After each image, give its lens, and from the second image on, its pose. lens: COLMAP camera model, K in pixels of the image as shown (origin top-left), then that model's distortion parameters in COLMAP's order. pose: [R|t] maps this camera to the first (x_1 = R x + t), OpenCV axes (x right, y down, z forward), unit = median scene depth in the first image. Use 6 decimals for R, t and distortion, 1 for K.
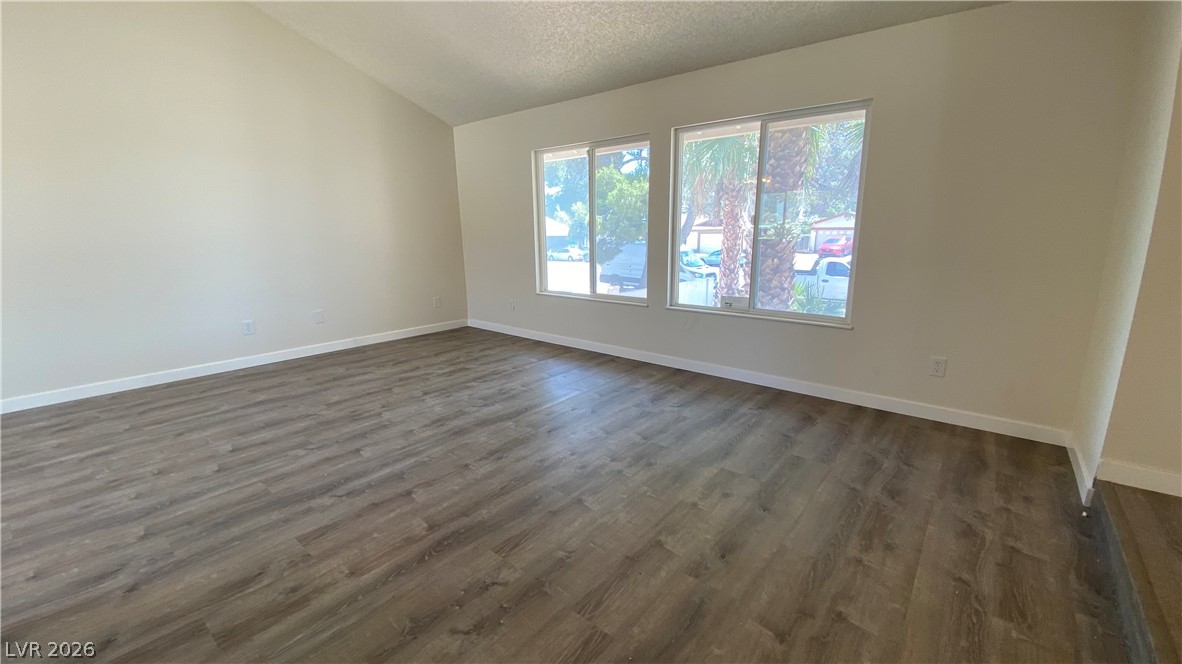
lens RADIAL K [[483.3, 0, 591.0], [0, 483.3, 332.0], [0, 0, 1]] dist [0.002582, -0.013175]
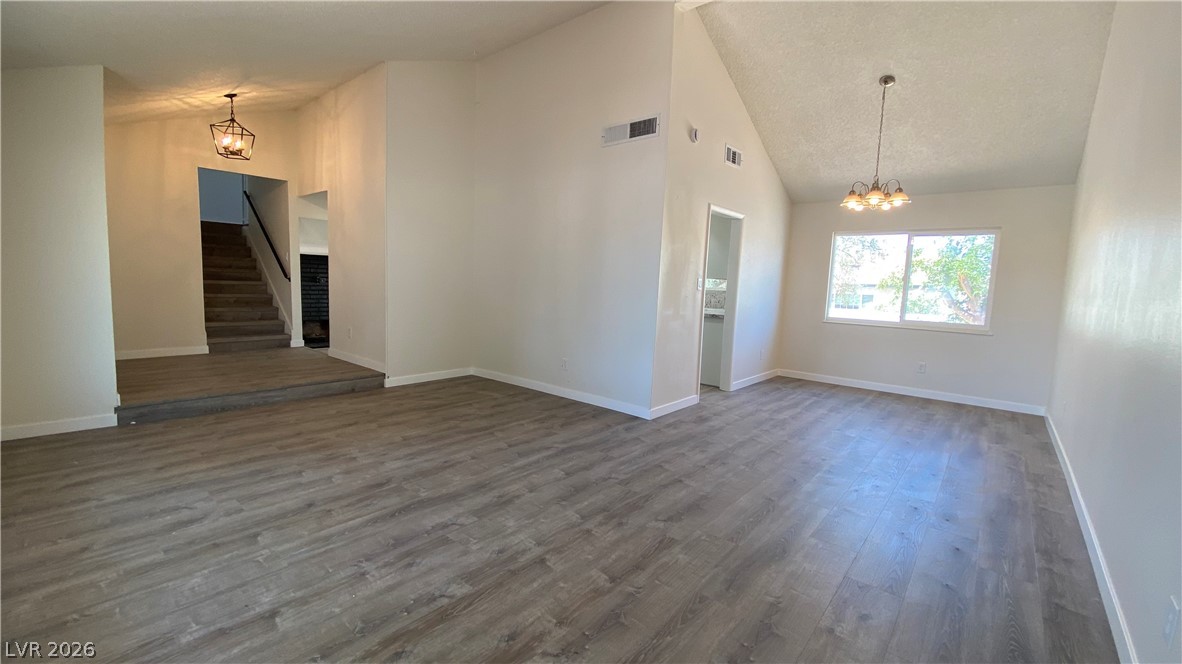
lens RADIAL K [[478.2, 0, 591.0], [0, 478.2, 332.0], [0, 0, 1]] dist [0.038825, -0.030411]
pose [[-0.999303, -0.036358, 0.008414, -0.525705], [-0.031912, 0.949404, 0.312433, -0.425642], [-0.019348, 0.311947, -0.949902, 1.942318]]
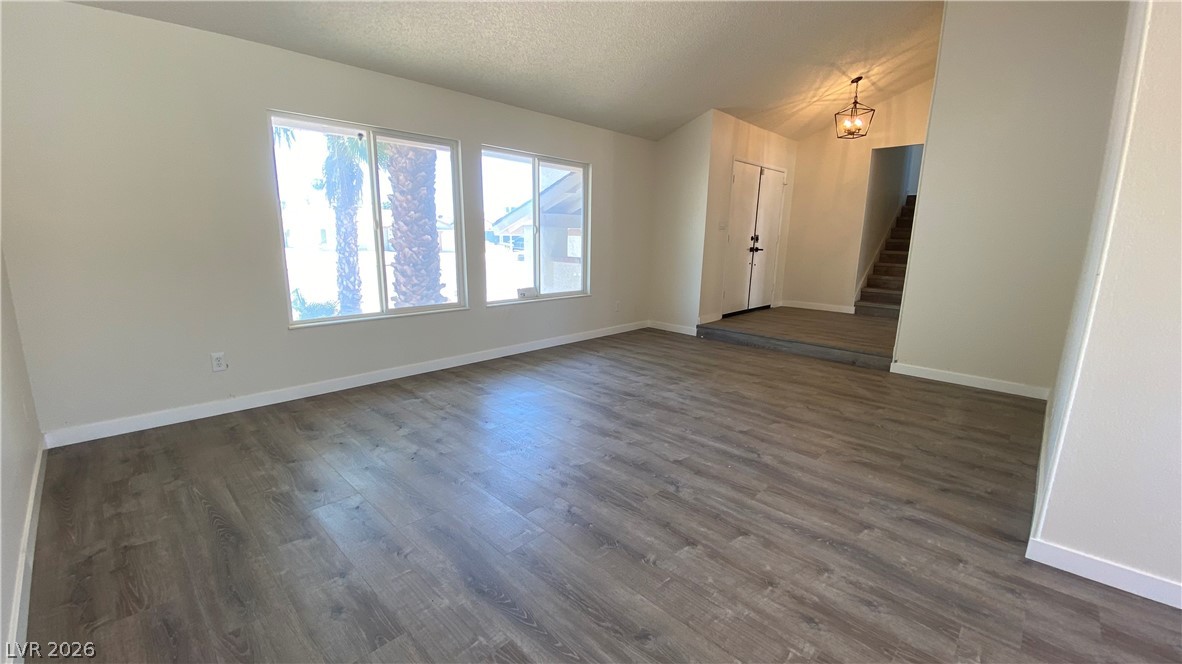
lens RADIAL K [[478.2, 0, 591.0], [0, 478.2, 332.0], [0, 0, 1]] dist [0.038825, -0.030411]
pose [[0.079708, -0.196784, 0.977202, -1.392021], [0.193819, 0.964671, 0.178451, -0.221976], [-0.977794, 0.175176, 0.115032, 0.996963]]
